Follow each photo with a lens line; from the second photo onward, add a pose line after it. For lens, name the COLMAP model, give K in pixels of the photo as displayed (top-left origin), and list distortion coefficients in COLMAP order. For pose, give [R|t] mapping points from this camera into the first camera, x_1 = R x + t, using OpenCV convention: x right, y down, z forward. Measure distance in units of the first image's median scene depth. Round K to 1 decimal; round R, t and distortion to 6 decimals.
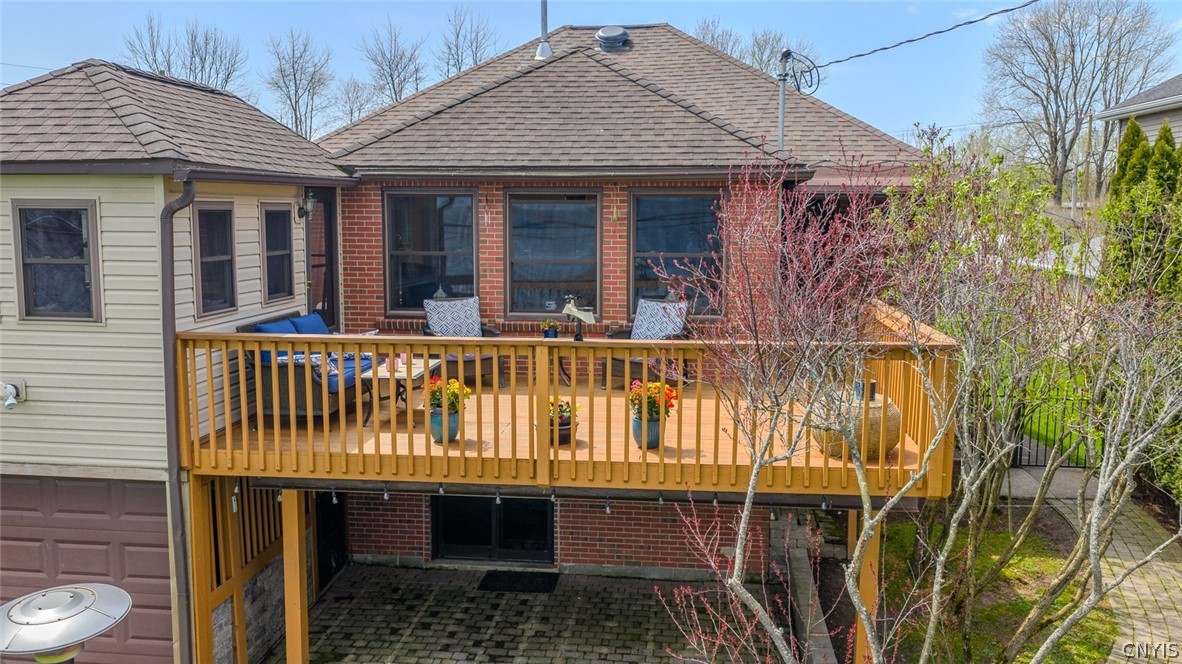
lens RADIAL K [[975.5, 0, 593.2], [0, 975.5, 332.2], [0, 0, 1]] dist [0.015680, -0.035729]
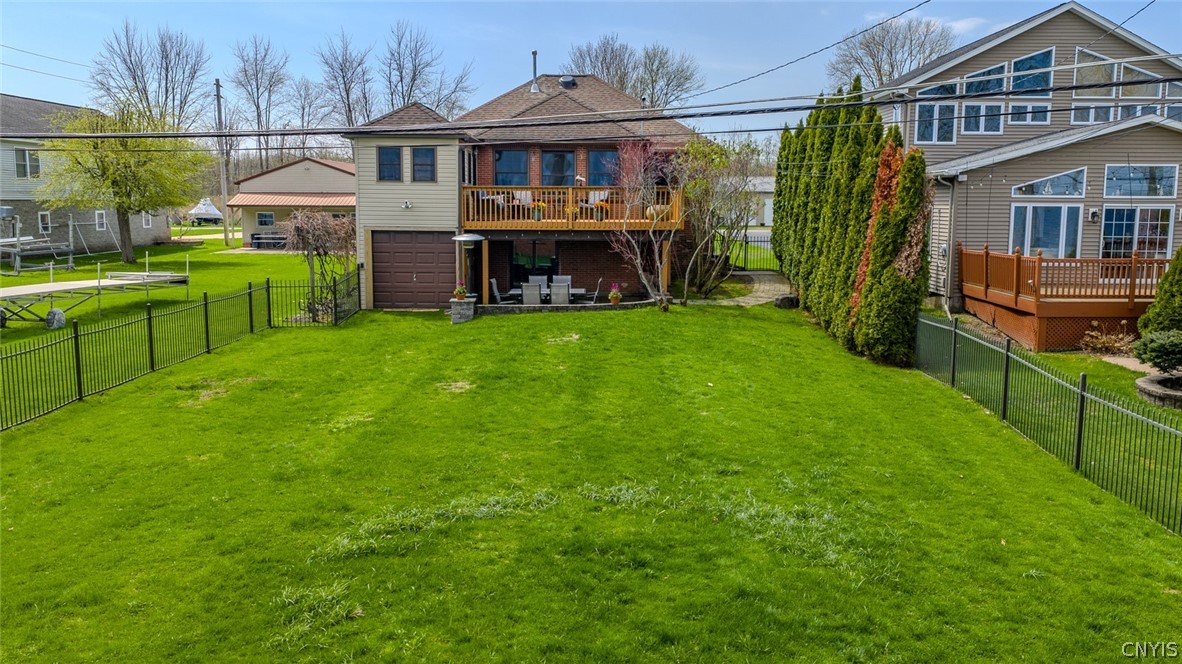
lens RADIAL K [[975.5, 0, 588.2], [0, 975.5, 332.4], [0, 0, 1]] dist [0.015680, -0.035729]
pose [[0.995376, -0.011434, 0.095373, -0.139588], [0.010894, 0.999922, 0.006179, 0.219065], [-0.095436, -0.005112, 0.995422, -1.070018]]
